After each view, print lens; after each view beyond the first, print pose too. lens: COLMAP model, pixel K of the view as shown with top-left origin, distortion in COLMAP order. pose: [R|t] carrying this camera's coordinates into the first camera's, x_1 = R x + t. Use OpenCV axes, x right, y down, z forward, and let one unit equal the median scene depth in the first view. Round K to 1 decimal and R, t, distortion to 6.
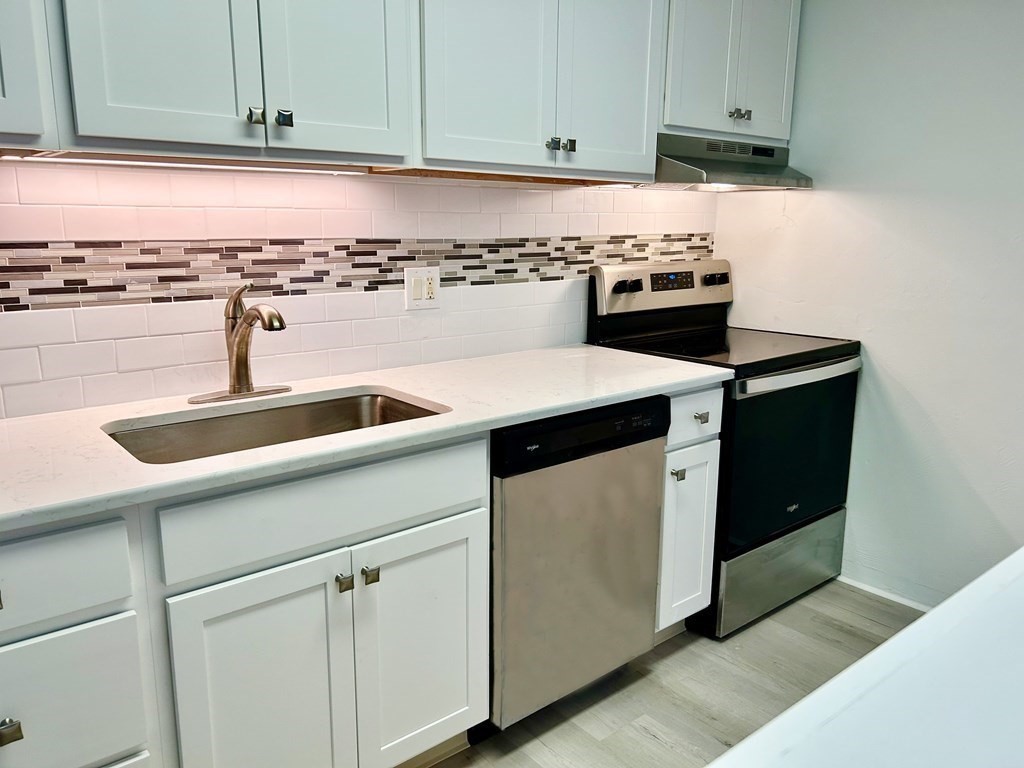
lens RADIAL K [[778.2, 0, 516.6], [0, 778.2, 391.3], [0, 0, 1]] dist [0.056235, -0.058831]
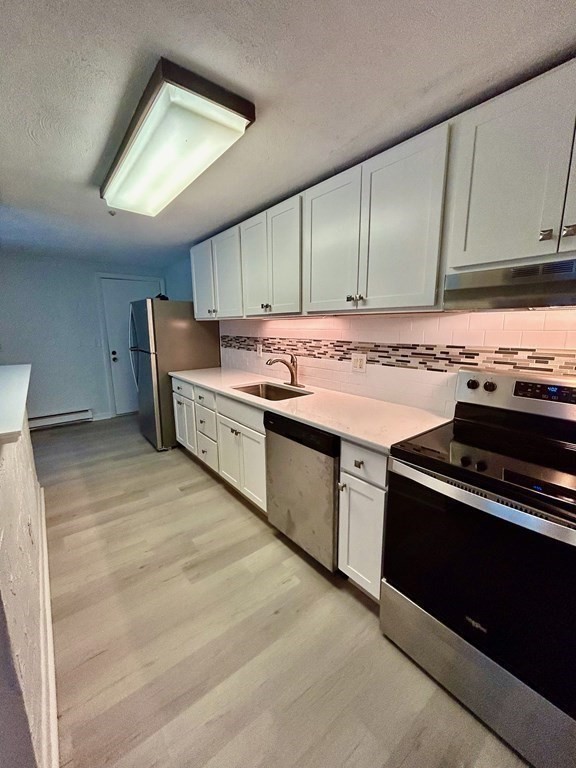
lens RADIAL K [[309.5, 0, 287.8], [0, 309.5, 381.2], [0, 0, 1]] dist [0.001502, -0.000306]
pose [[-0.023845, 0.173700, -0.984510, 0.779743], [-0.203760, 0.963274, 0.174888, -0.193958], [0.978731, 0.204773, 0.012424, 0.780622]]
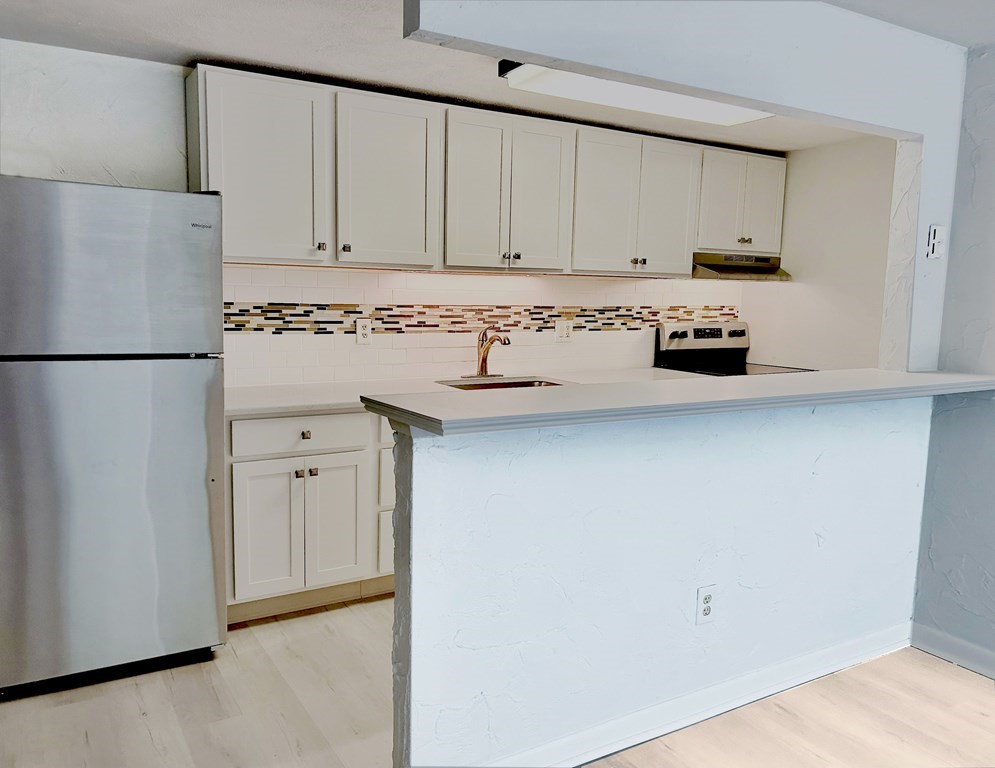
lens RADIAL K [[786.8, 0, 493.2], [0, 786.8, 387.0], [0, 0, 1]] dist [0.082637, -0.007604]
pose [[0.987634, 0.035516, -0.152703, 0.008612], [-0.048951, 0.995166, -0.085139, 0.176294], [0.148941, 0.091561, 0.984598, -0.917345]]
